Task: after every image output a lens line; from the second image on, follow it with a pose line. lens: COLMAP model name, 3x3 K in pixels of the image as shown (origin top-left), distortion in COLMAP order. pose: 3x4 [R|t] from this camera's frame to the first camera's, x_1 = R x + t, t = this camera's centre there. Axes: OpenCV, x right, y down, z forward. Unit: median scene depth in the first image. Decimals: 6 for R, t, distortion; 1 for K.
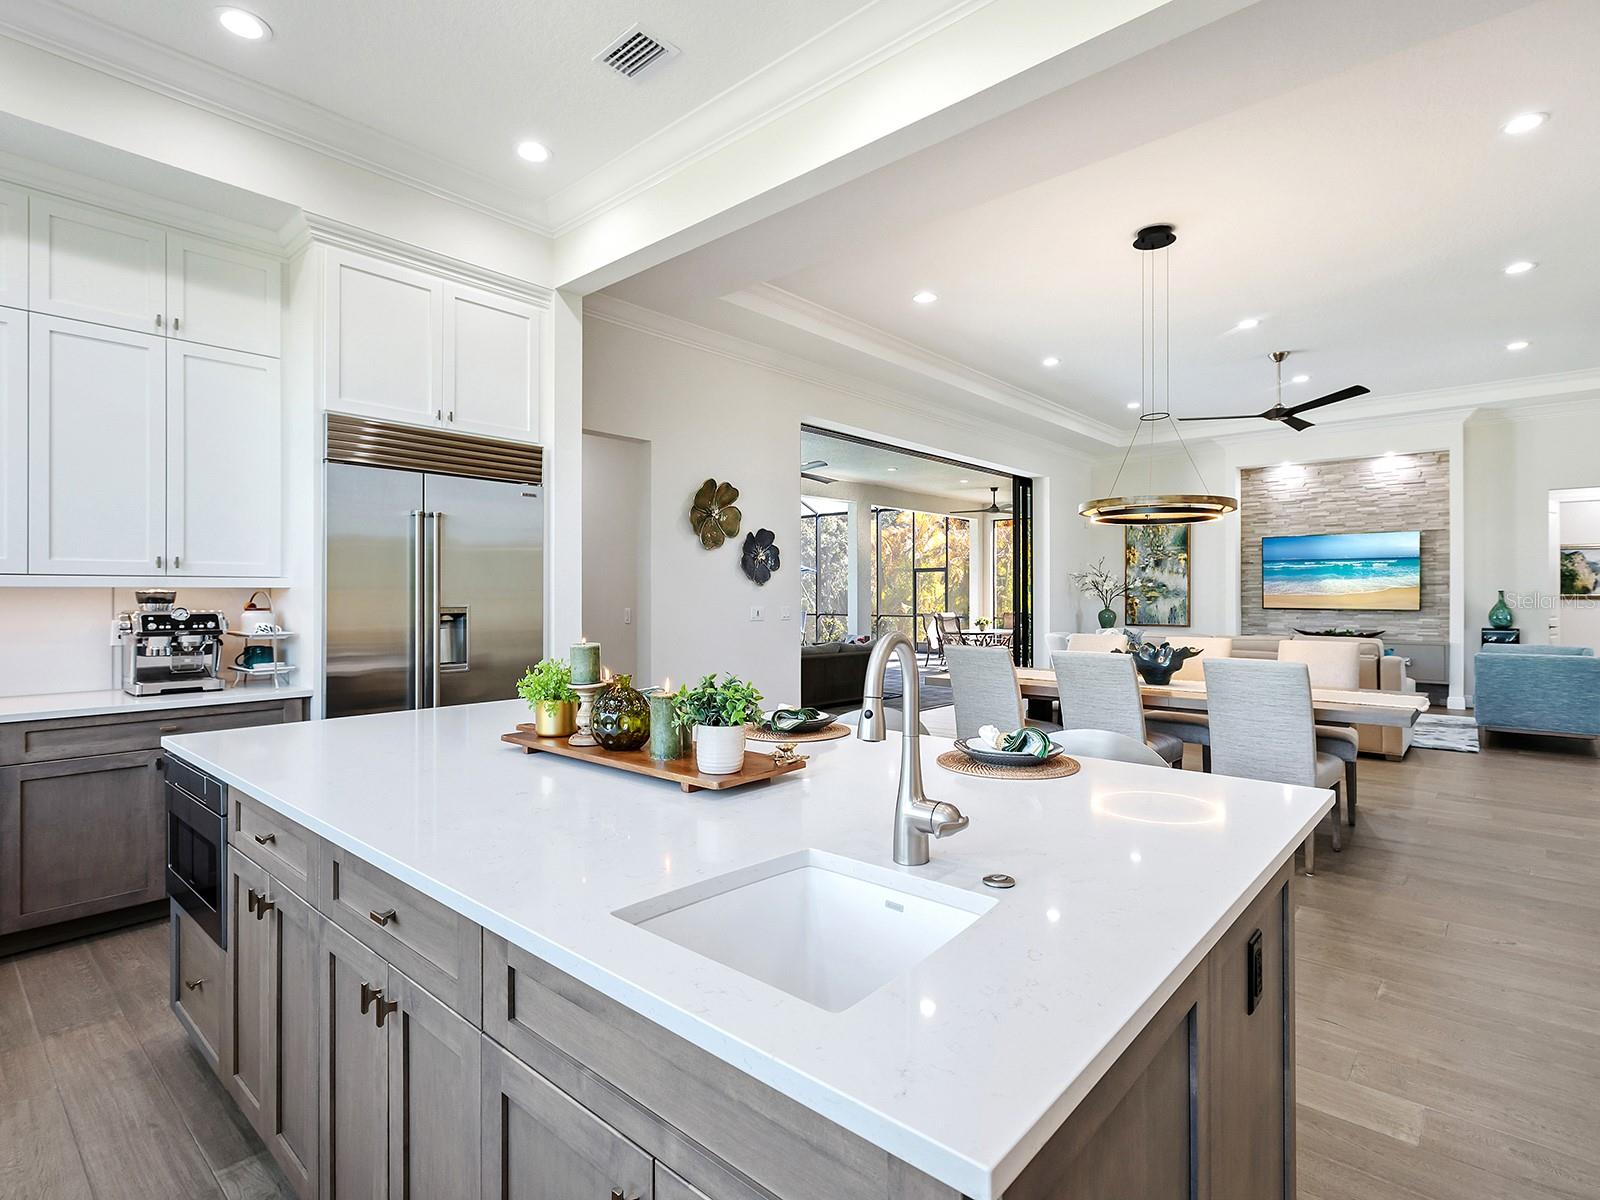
lens RADIAL K [[804.7, 0, 806.4], [0, 804.7, 593.8], [0, 0, 1]] dist [0.000036, -0.001467]
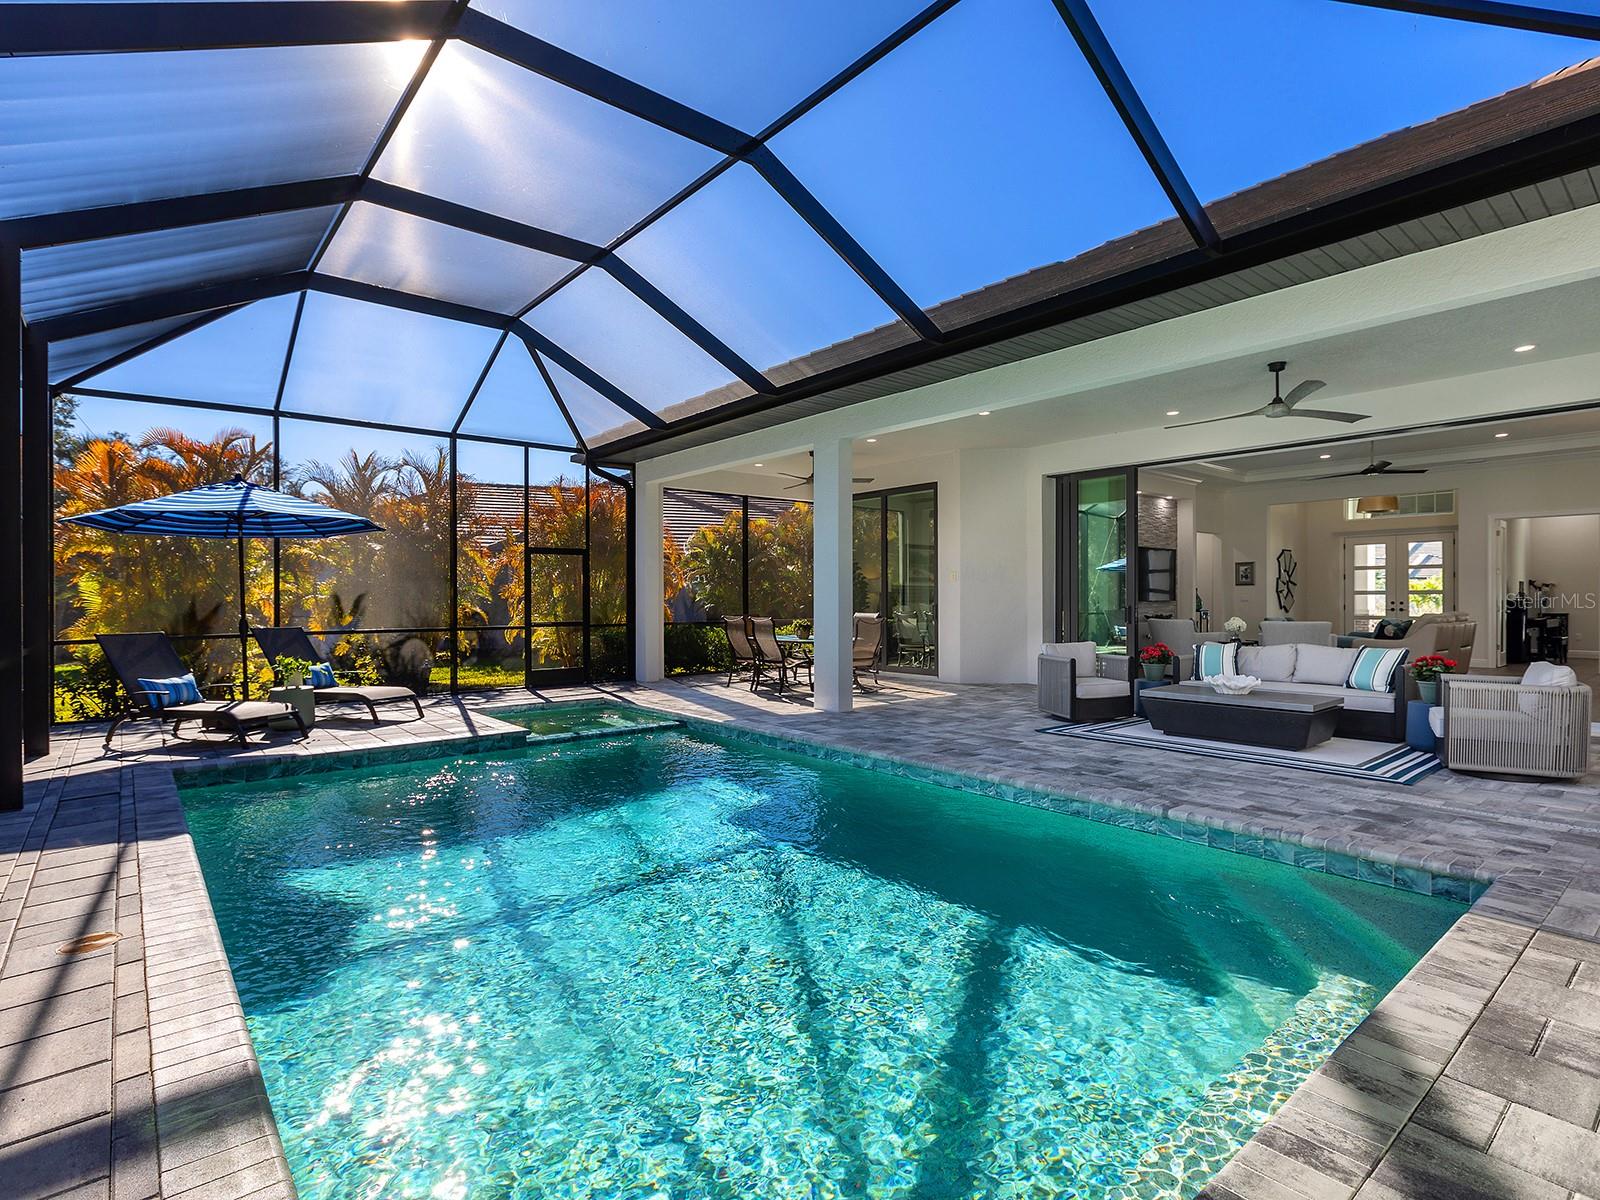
lens RADIAL K [[804.7, 0, 809.2], [0, 804.7, 615.0], [0, 0, 1]] dist [0.000036, -0.001467]
pose [[0.146171, -0.021975, 0.989015, -0.865635], [0.004920, 0.999757, 0.021487, 0.010618], [-0.989247, 0.001725, 0.146244, 1.456620]]
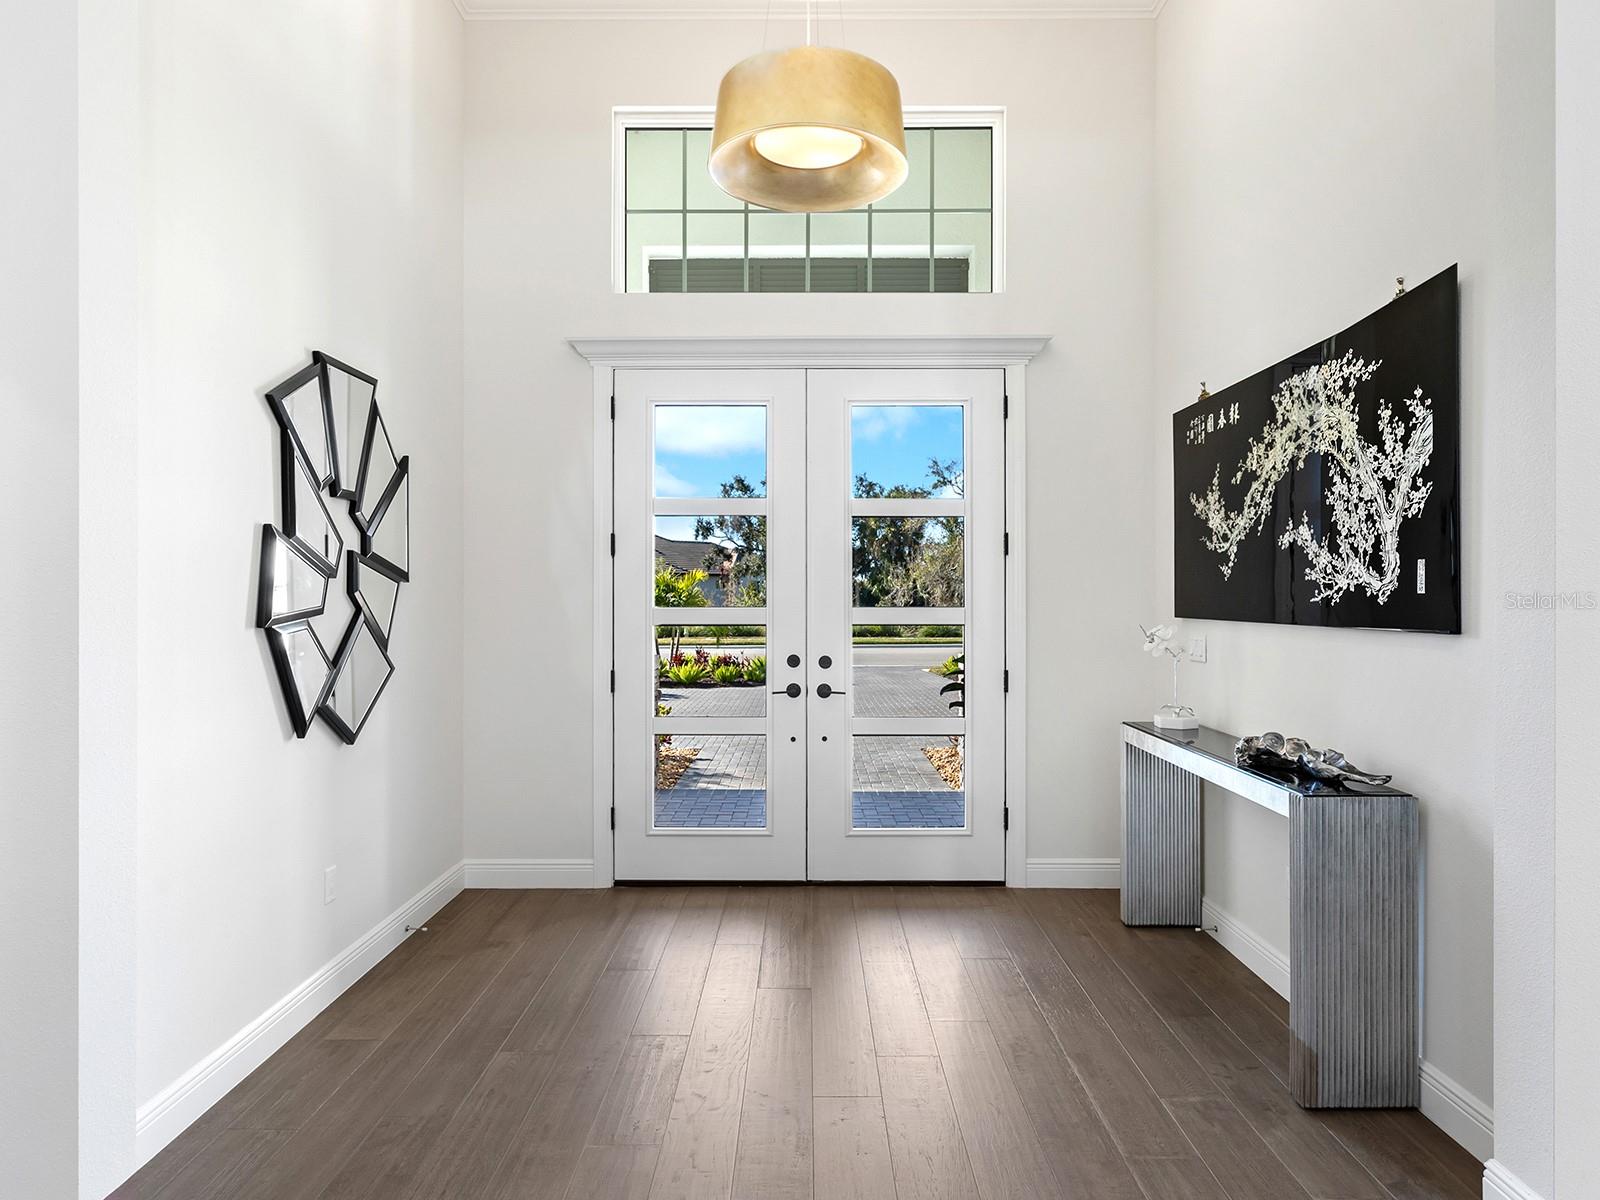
lens RADIAL K [[949.1, 0, 796.8], [0, 949.1, 587.7], [0, 0, 1]] dist [-0.032897, -0.000278]
pose [[-0.651189, -0.000934, 0.758915, 0.639881], [-0.002724, 0.999996, -0.001106, -0.007800], [-0.758911, -0.002788, -0.651189, 0.789364]]
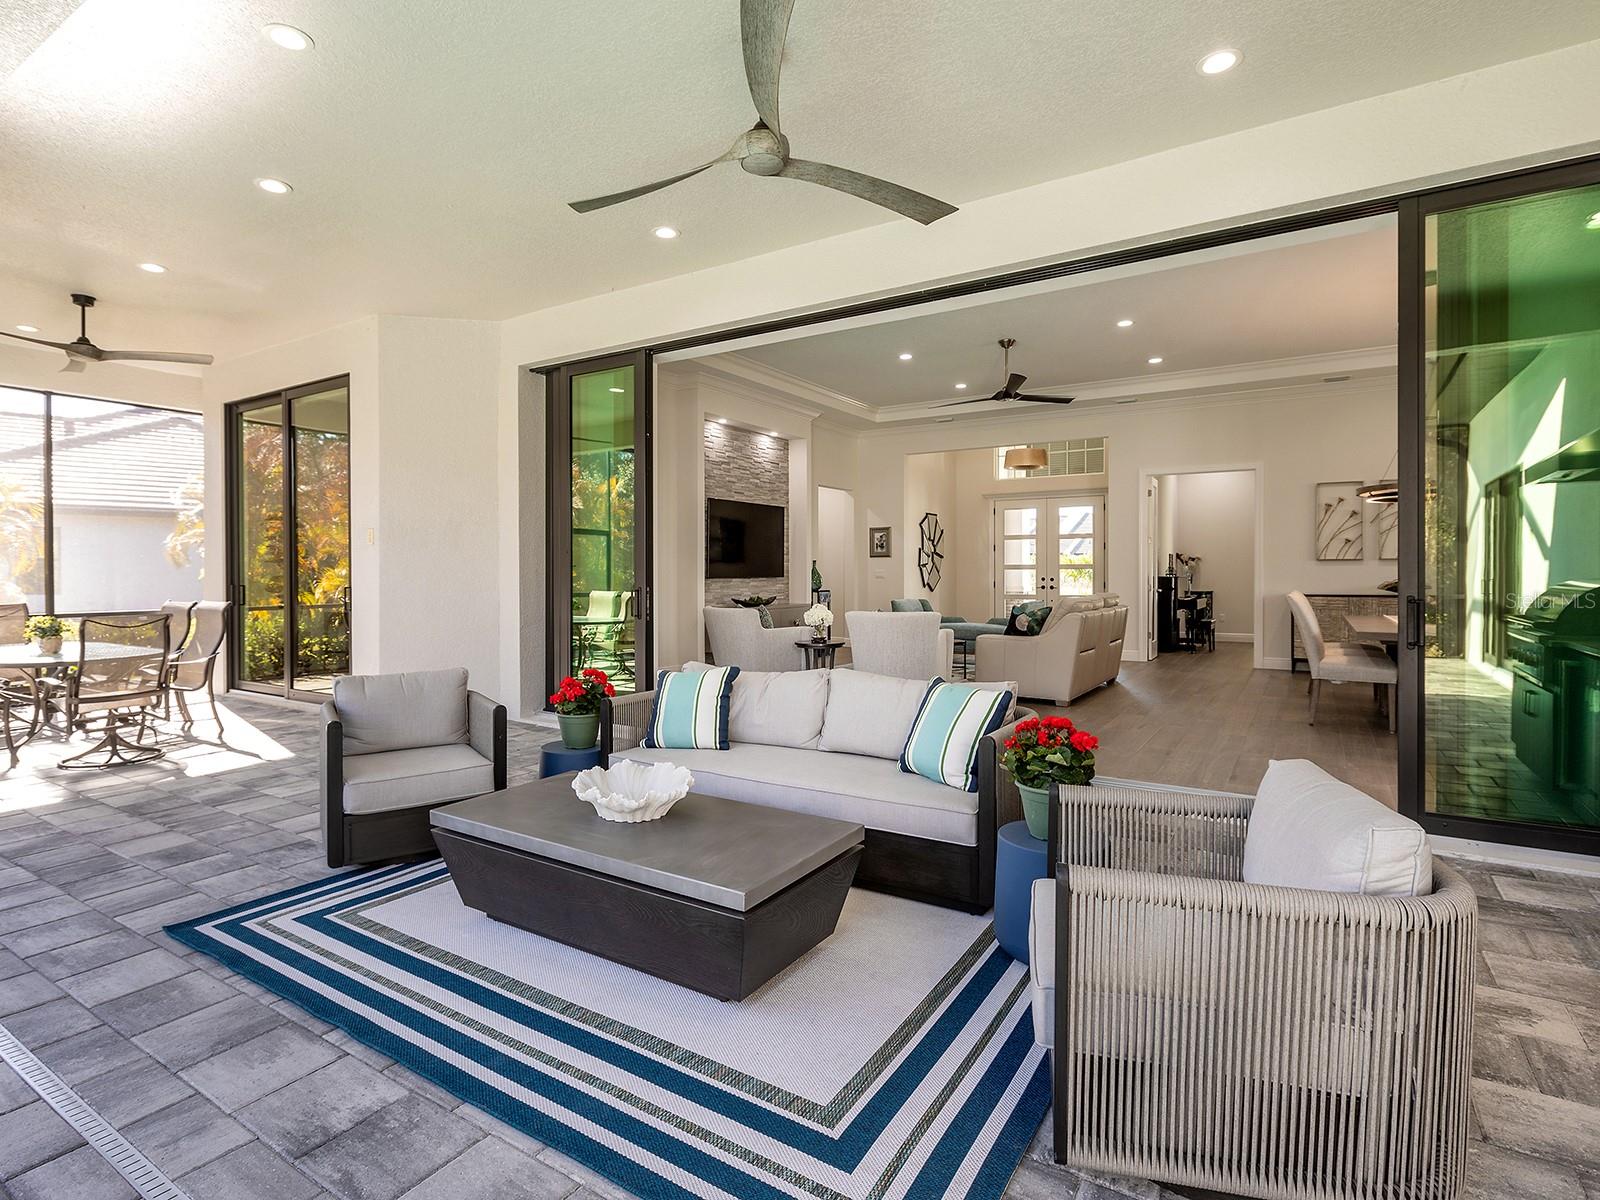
lens RADIAL K [[804.7, 0, 792.0], [0, 804.7, 602.5], [0, 0, 1]] dist [0.000036, -0.001467]
pose [[-0.155143, -0.039822, 0.987089, -0.356539], [0.002661, 0.999167, 0.040727, 0.009774], [-0.987889, 0.008945, -0.154907, 1.153310]]
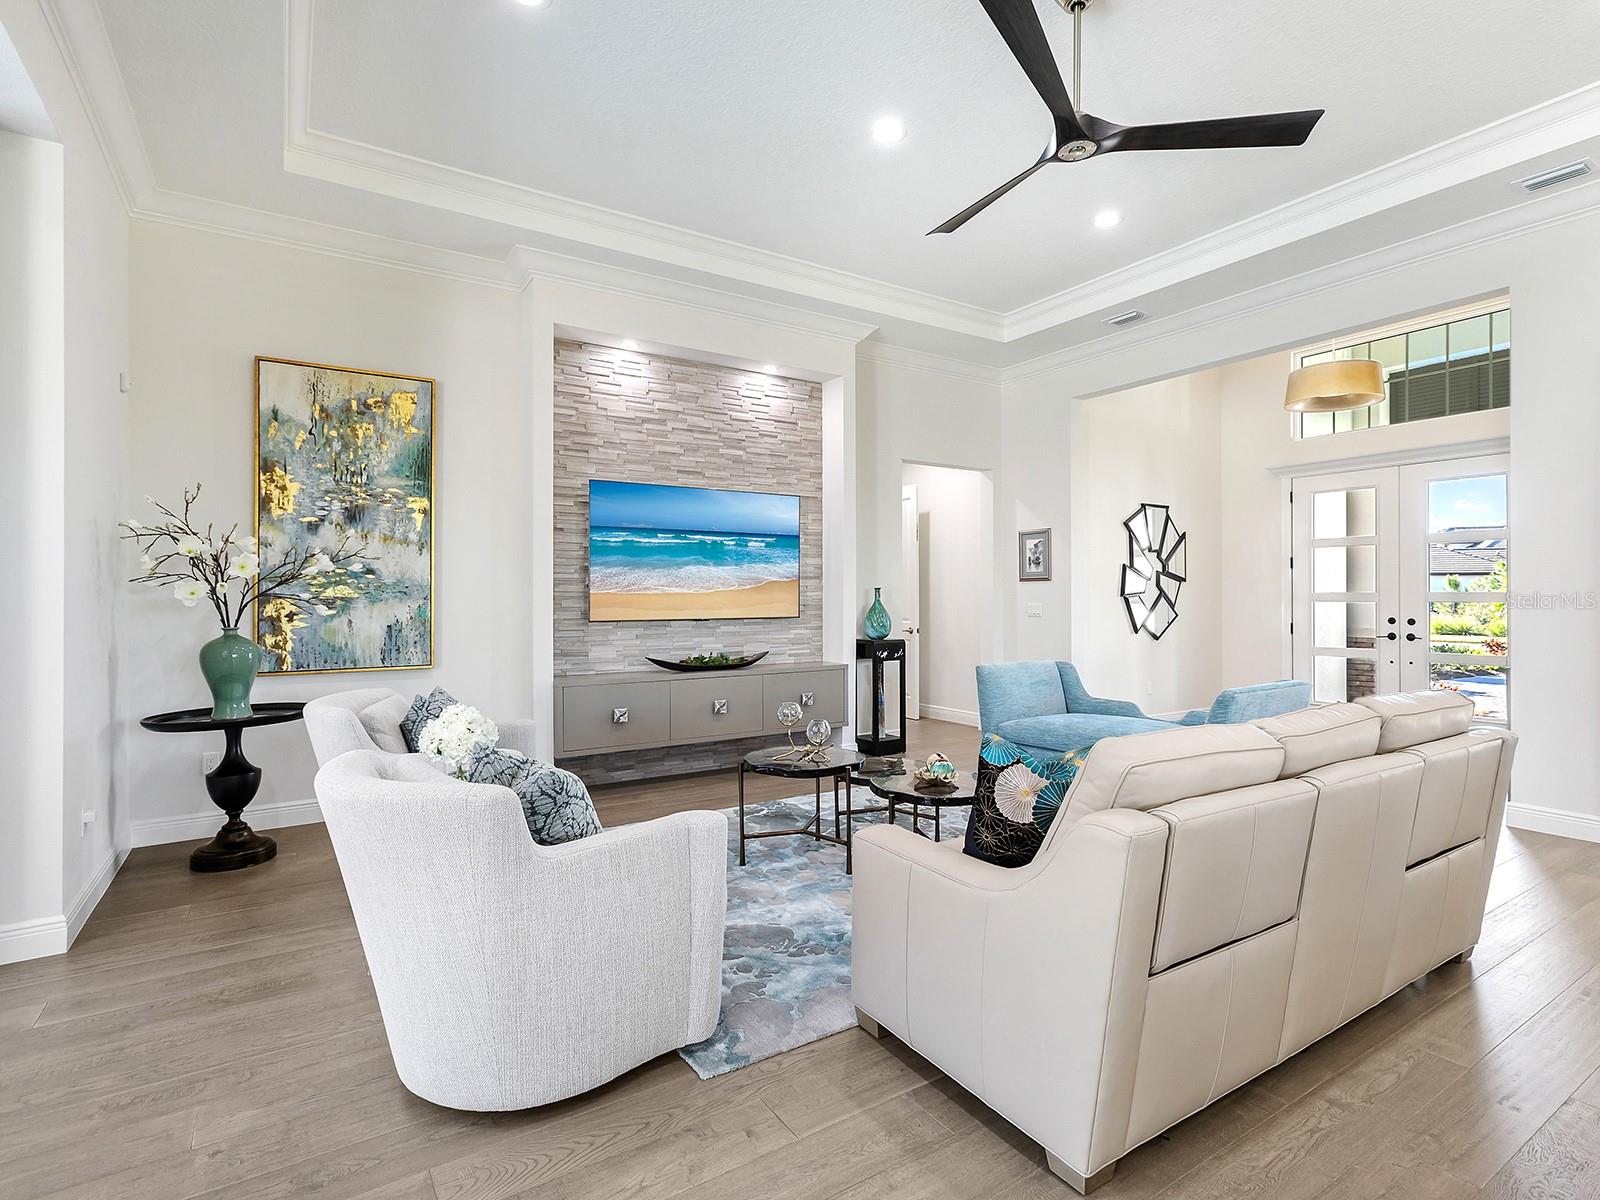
lens RADIAL K [[804.7, 0, 805.7], [0, 804.7, 593.2], [0, 0, 1]] dist [0.000036, -0.001467]
pose [[0.273597, 0.002171, 0.961842, 0.133298], [0.001527, 0.999995, -0.002691, 0.002706], [-0.961843, 0.002205, 0.273592, 0.807663]]
